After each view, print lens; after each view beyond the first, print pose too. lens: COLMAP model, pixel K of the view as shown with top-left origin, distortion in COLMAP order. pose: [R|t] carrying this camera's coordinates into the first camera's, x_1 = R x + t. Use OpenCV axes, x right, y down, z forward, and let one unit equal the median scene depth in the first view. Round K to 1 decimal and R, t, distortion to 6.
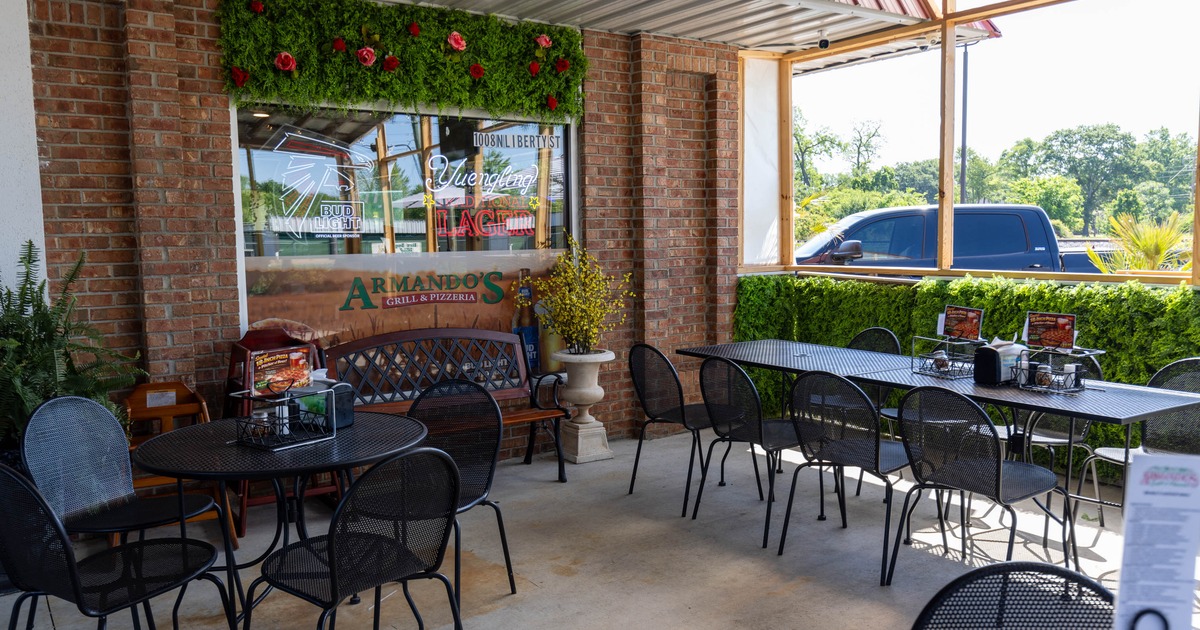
lens RADIAL K [[936.6, 0, 600.3], [0, 936.6, 307.8], [0, 0, 1]] dist [0.037736, 0.003131]
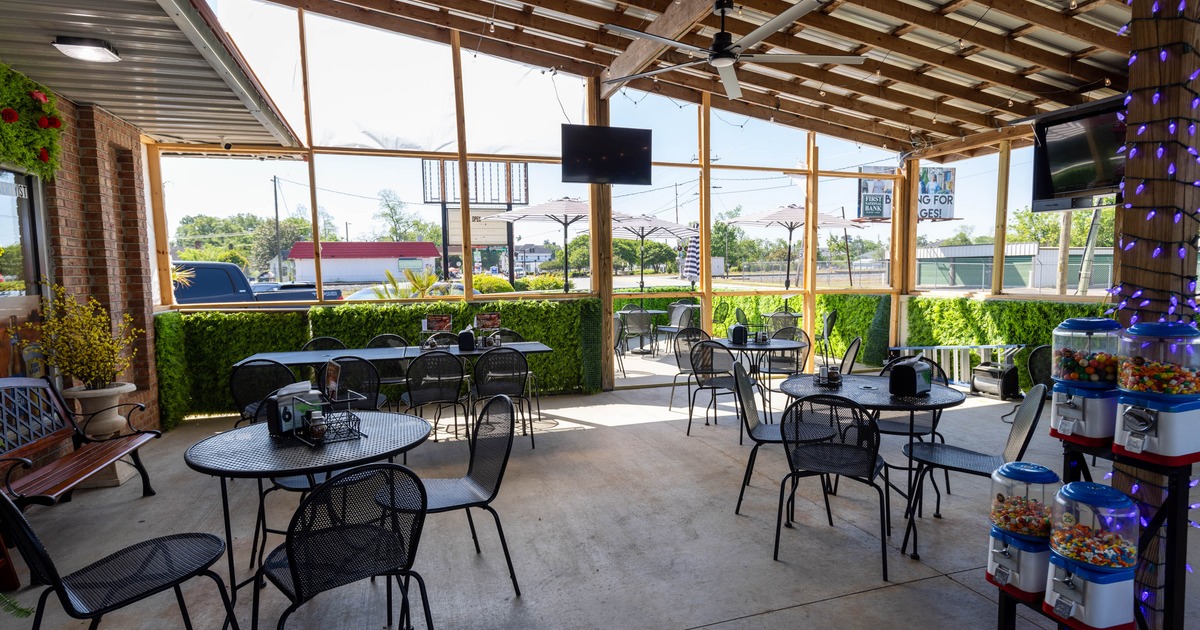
lens RADIAL K [[644.6, 0, 597.5], [0, 644.6, 320.0], [0, 0, 1]] dist [0.005399, 0.000414]
pose [[0.297920, -0.064803, 0.952389, -0.540331], [0.089000, 0.995233, 0.039877, -0.009373], [-0.950433, 0.072882, 0.302268, 0.198018]]
